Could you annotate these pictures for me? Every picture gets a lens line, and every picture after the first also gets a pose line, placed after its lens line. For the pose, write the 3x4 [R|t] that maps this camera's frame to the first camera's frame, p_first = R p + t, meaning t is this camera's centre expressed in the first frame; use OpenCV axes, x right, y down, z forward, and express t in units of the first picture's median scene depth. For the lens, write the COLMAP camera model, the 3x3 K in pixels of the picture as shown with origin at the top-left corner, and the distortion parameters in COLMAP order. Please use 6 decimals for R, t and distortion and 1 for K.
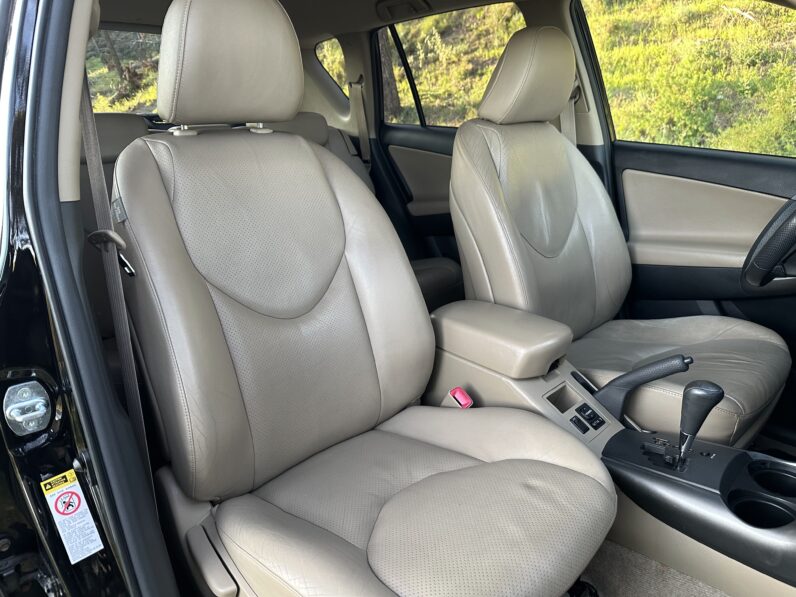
lens RADIAL K [[563.9, 0, 398.0], [0, 563.9, 298.5], [0, 0, 1]] dist [0.006043, -0.032894]
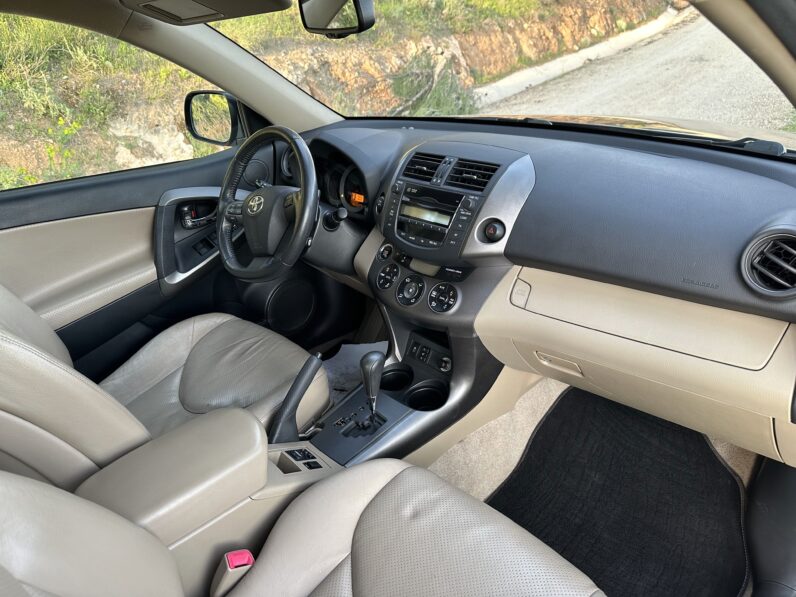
lens RADIAL K [[566.0, 0, 398.0], [0, 566.0, 298.5], [0, 0, 1]] dist [0.004785, -0.006524]
pose [[0.024600, -0.460958, 0.887081, -0.335843], [0.399239, 0.818047, 0.414014, -0.291349], [-0.916517, 0.343973, 0.204156, 0.417851]]
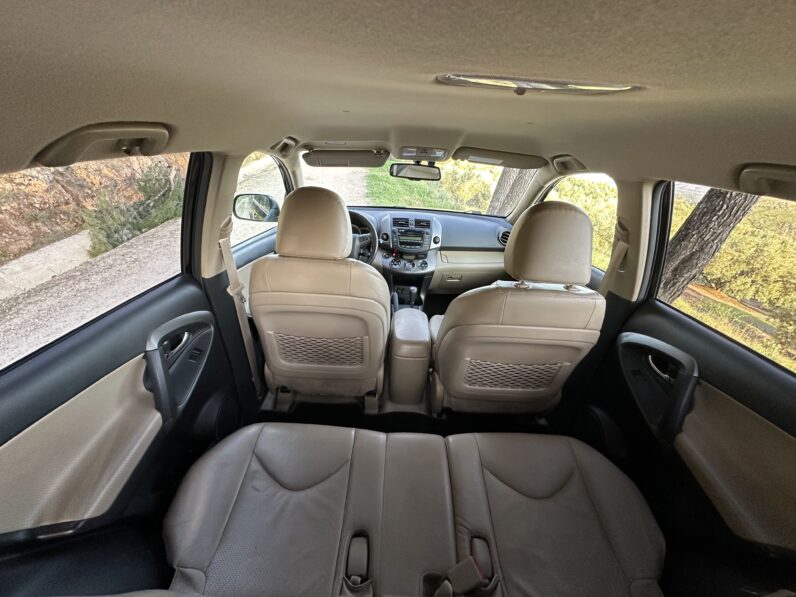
lens RADIAL K [[319.8, 0, 398.0], [0, 319.8, 298.5], [0, 0, 1]] dist [-0.004641, -0.000017]
pose [[-0.695902, -0.352210, 0.625835, -0.460764], [0.178818, 0.759035, 0.626011, -0.728964], [-0.695518, 0.547553, -0.465233, 1.378928]]
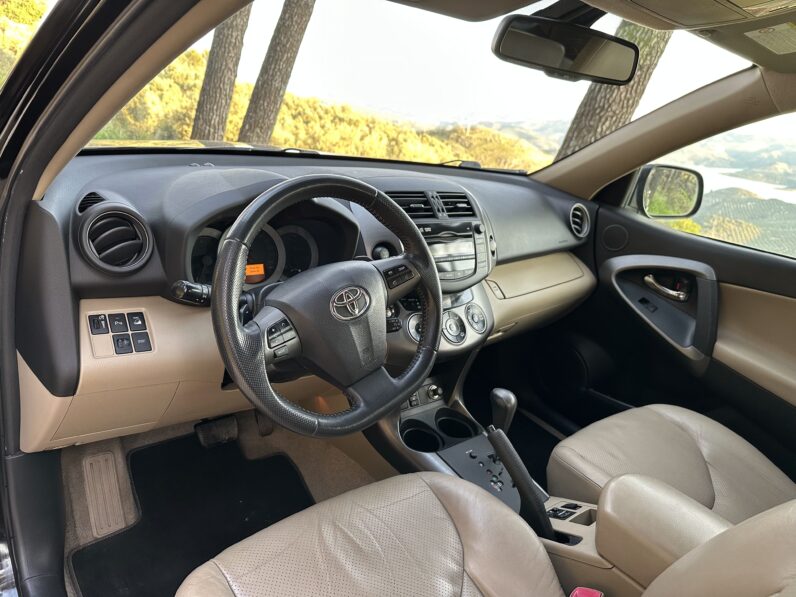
lens RADIAL K [[555.1, 0, 398.0], [0, 555.1, 298.5], [0, 0, 1]] dist [0.003483, -0.006869]
pose [[-0.979236, -0.198079, 0.043142, 0.529188], [-0.123253, 0.750688, 0.649058, -0.507631], [-0.160951, 0.630263, -0.759515, 1.225915]]
